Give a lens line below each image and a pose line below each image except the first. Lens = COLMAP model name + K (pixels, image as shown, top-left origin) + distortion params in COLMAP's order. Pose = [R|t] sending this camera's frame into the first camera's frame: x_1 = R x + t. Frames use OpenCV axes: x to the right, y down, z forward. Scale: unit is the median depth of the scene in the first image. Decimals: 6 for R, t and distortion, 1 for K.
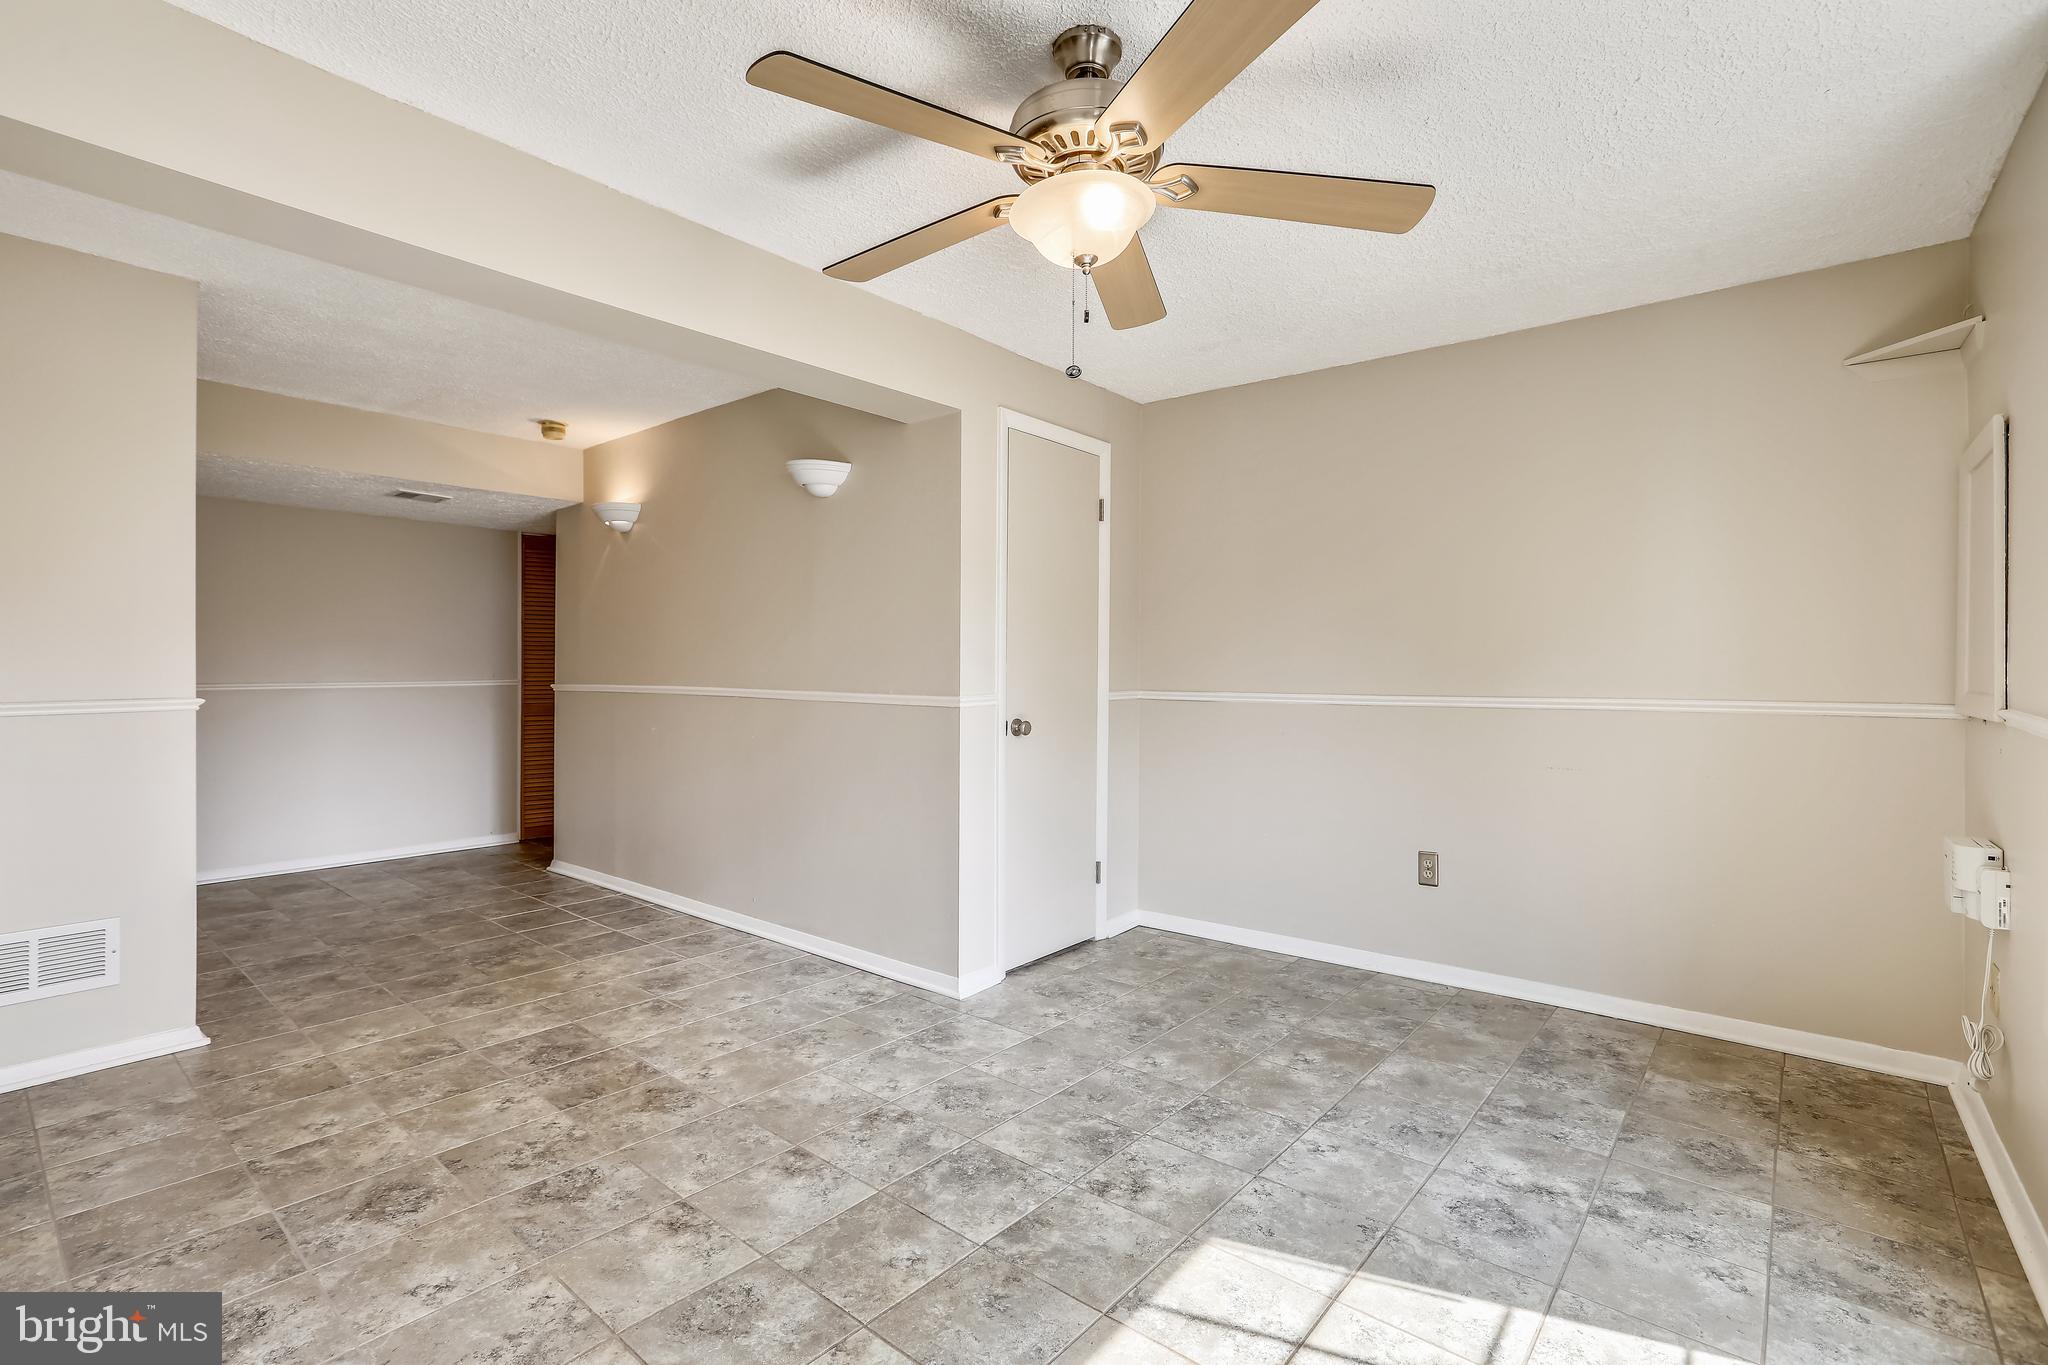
lens RADIAL K [[940.2, 0, 1015.7], [0, 940.2, 681.6], [0, 0, 1]] dist [-0.037900, 0.016266]
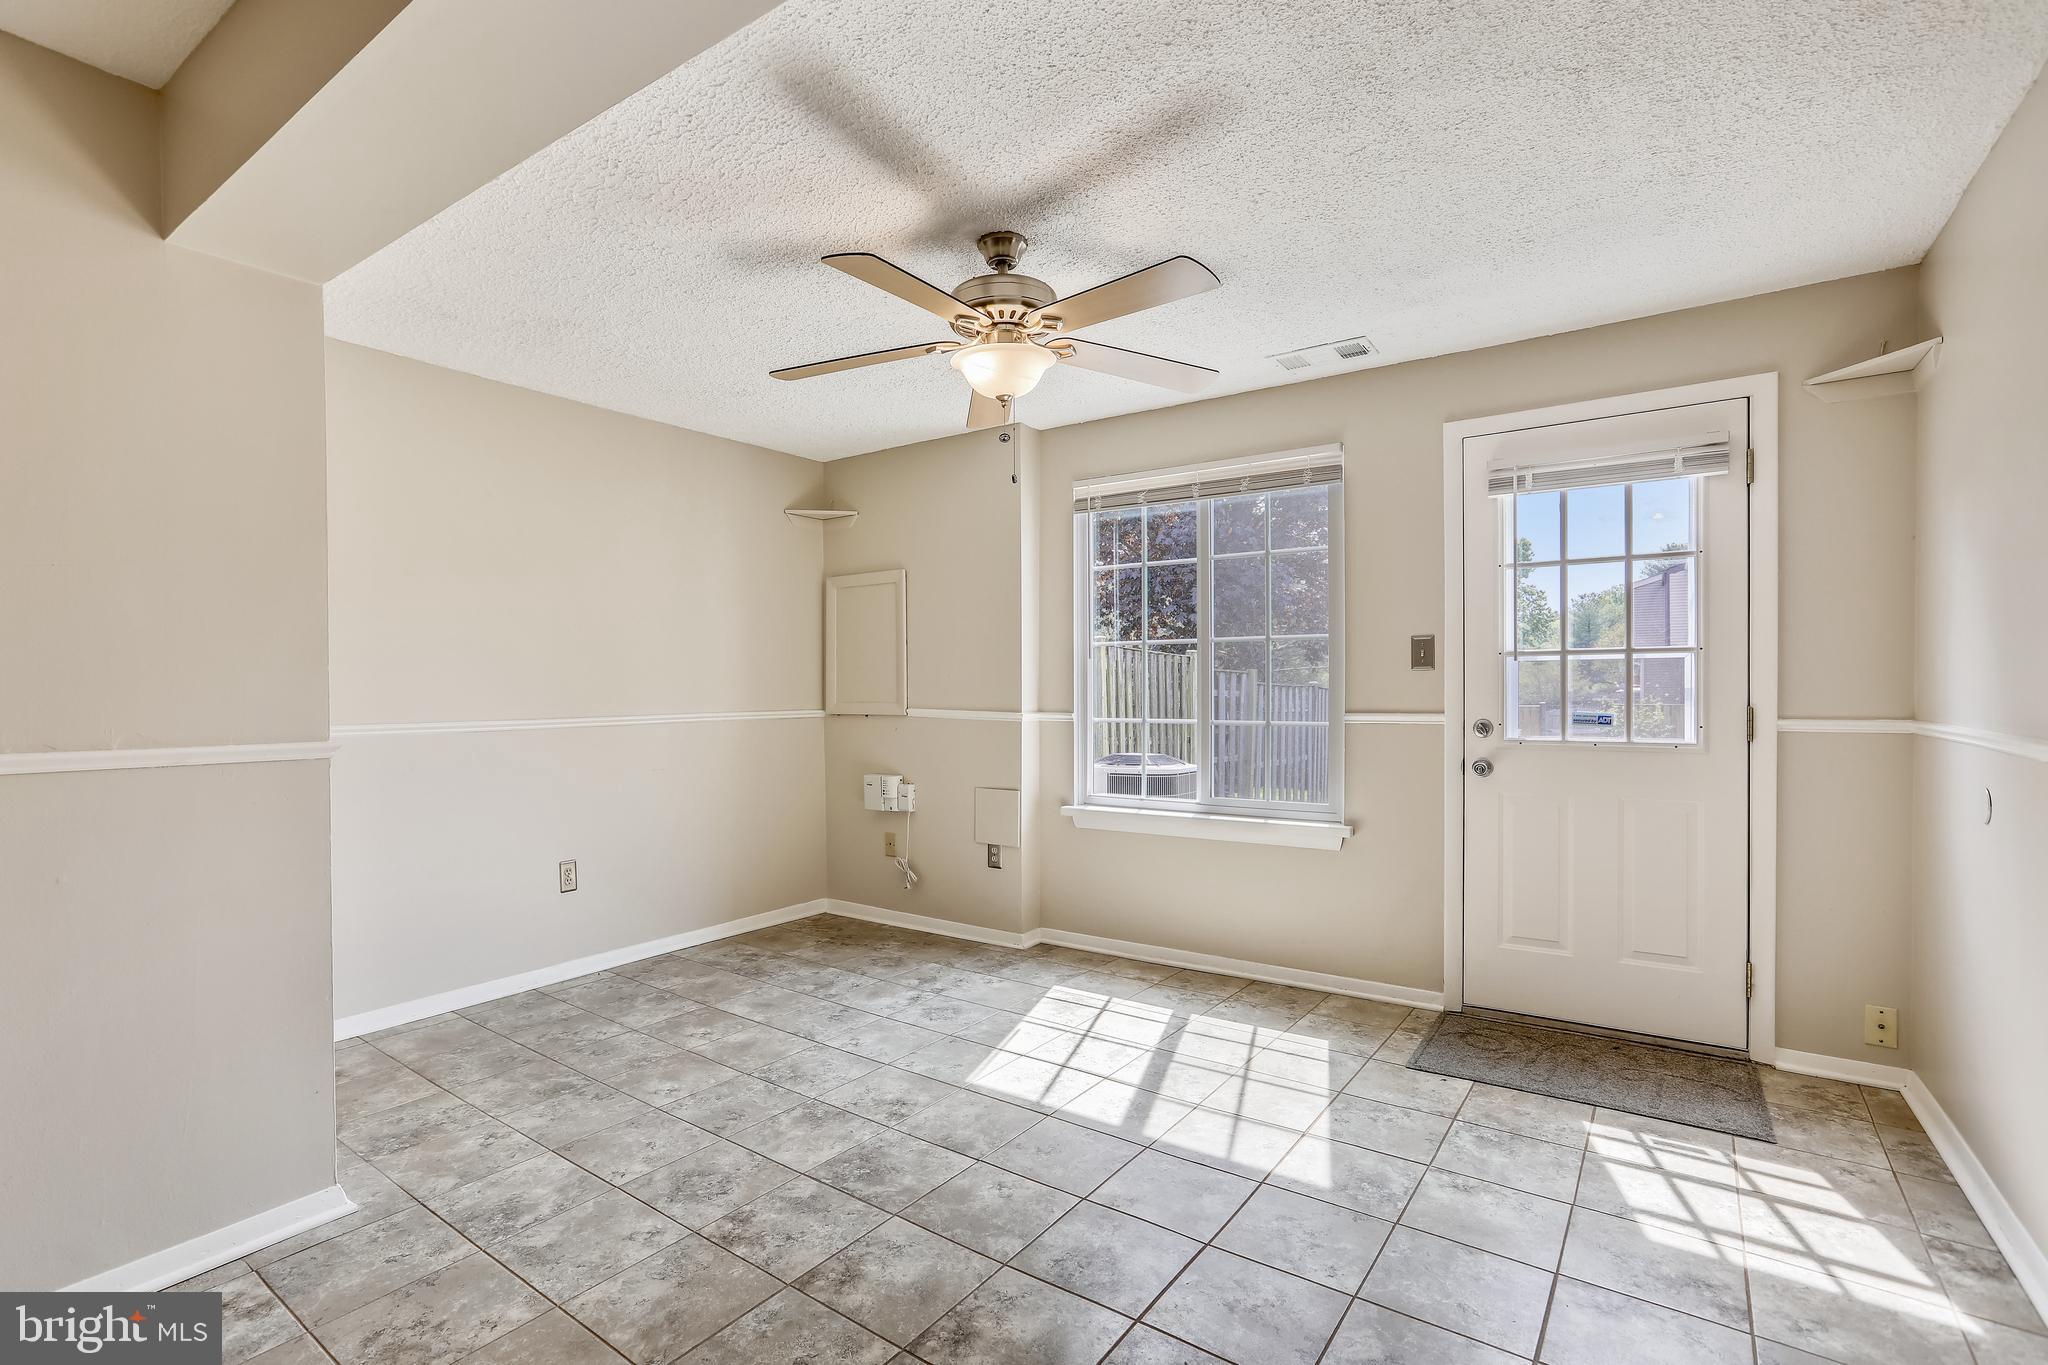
lens RADIAL K [[945.5, 0, 999.7], [0, 945.5, 695.2], [0, 0, 1]] dist [-0.035239, 0.017386]
pose [[-0.070473, -0.007031, 0.997489, -0.894962], [0.019947, 0.999765, 0.008456, -0.014388], [-0.997314, 0.020493, -0.070317, 0.733124]]
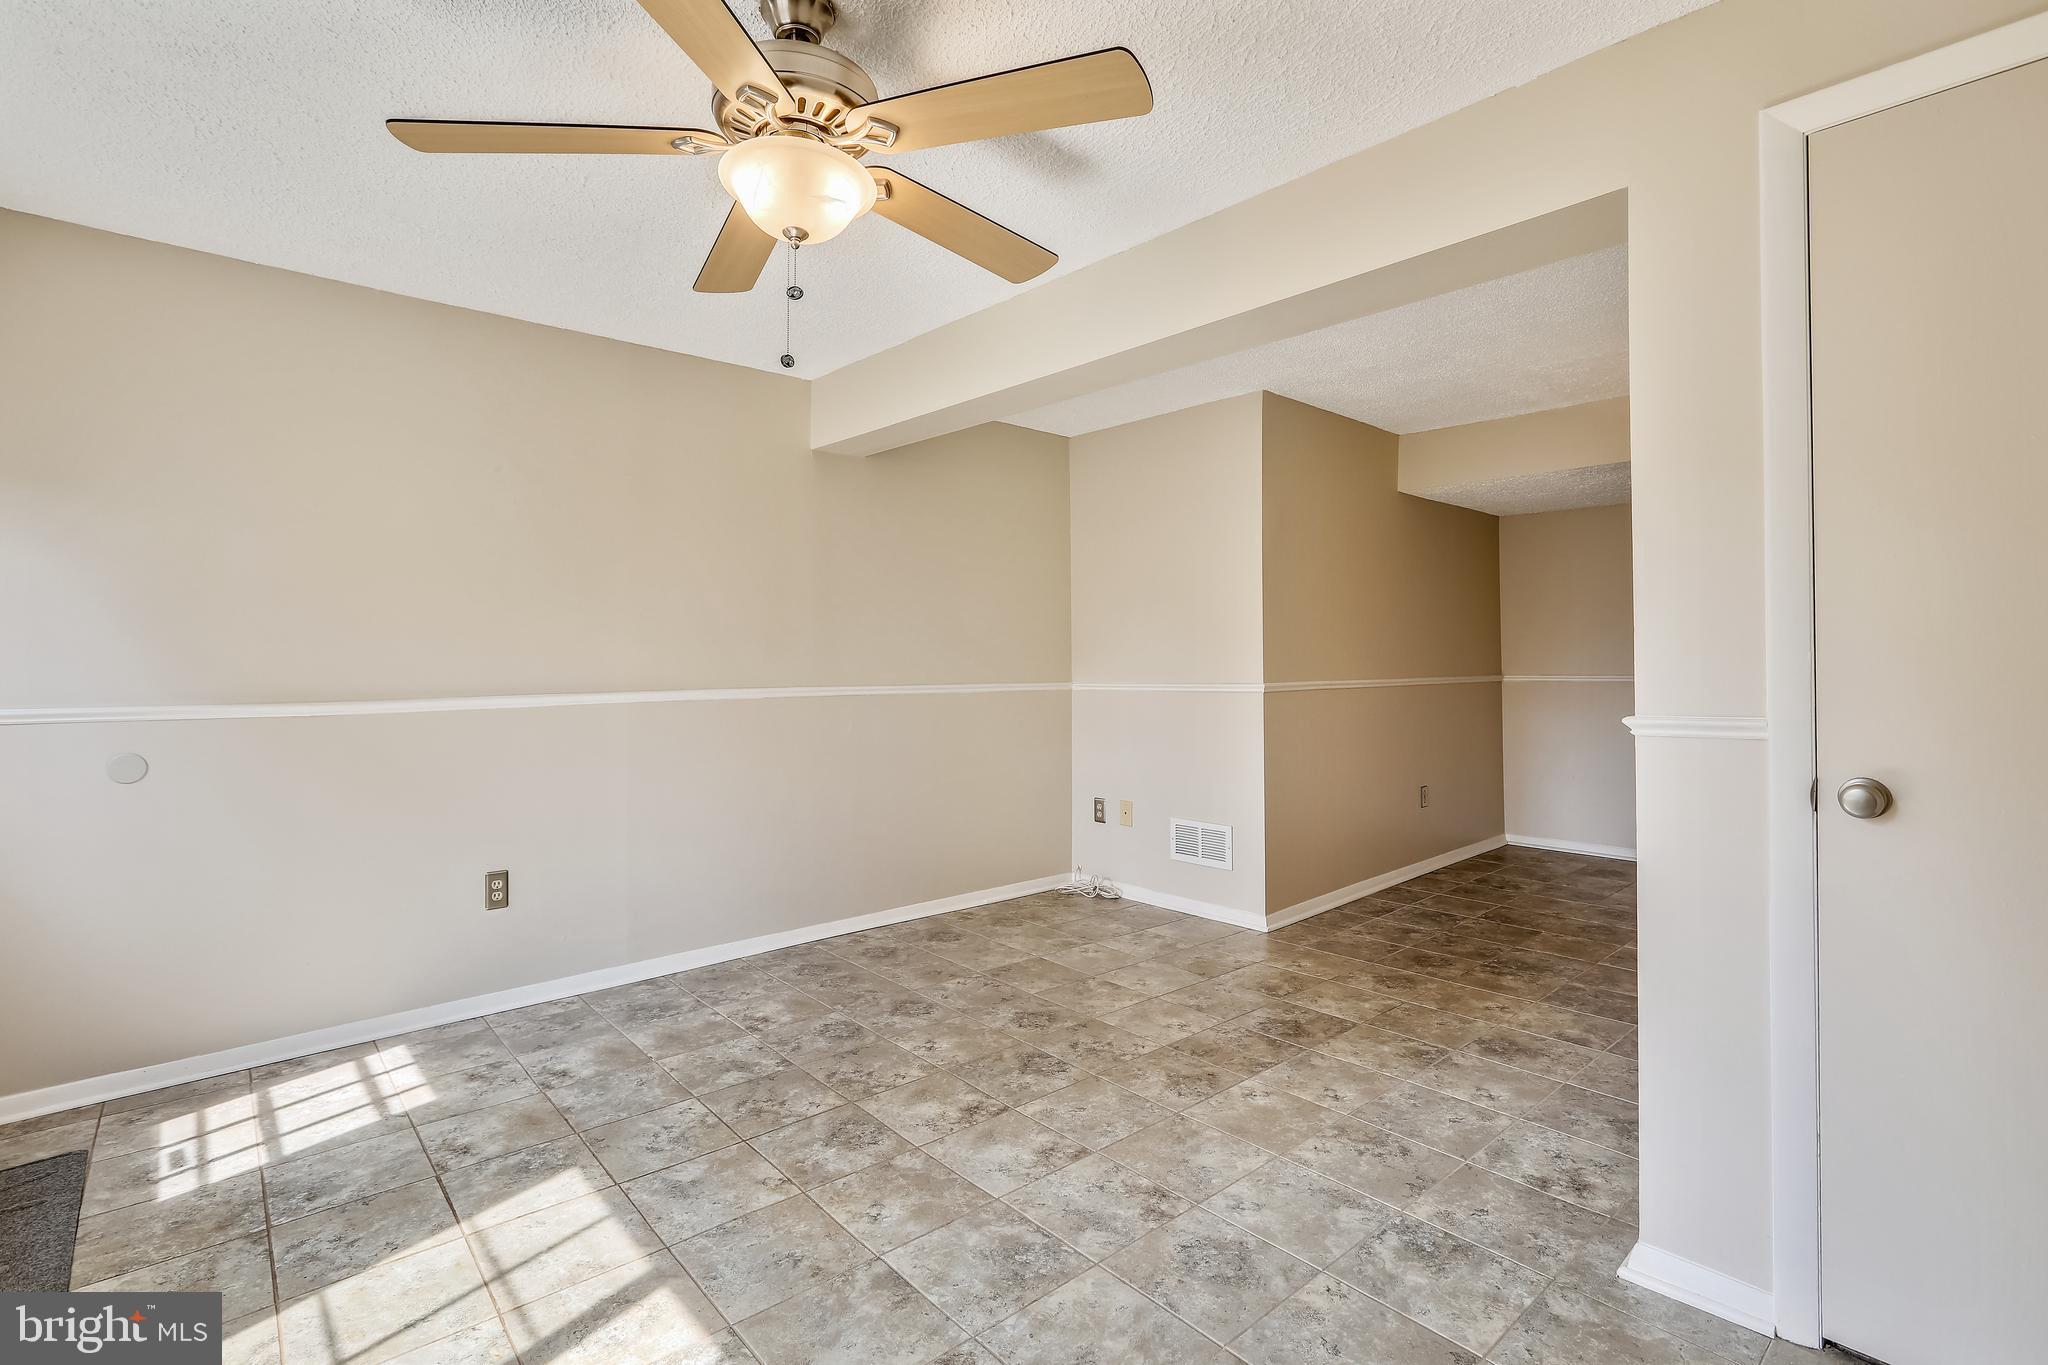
lens RADIAL K [[940.2, 0, 1015.7], [0, 940.2, 681.6], [0, 0, 1]] dist [-0.037900, 0.016266]
pose [[-0.148352, 0.018531, -0.988761, 0.631183], [-0.007524, 0.999774, 0.019866, -0.015385], [0.988906, 0.010387, -0.148179, 0.897725]]
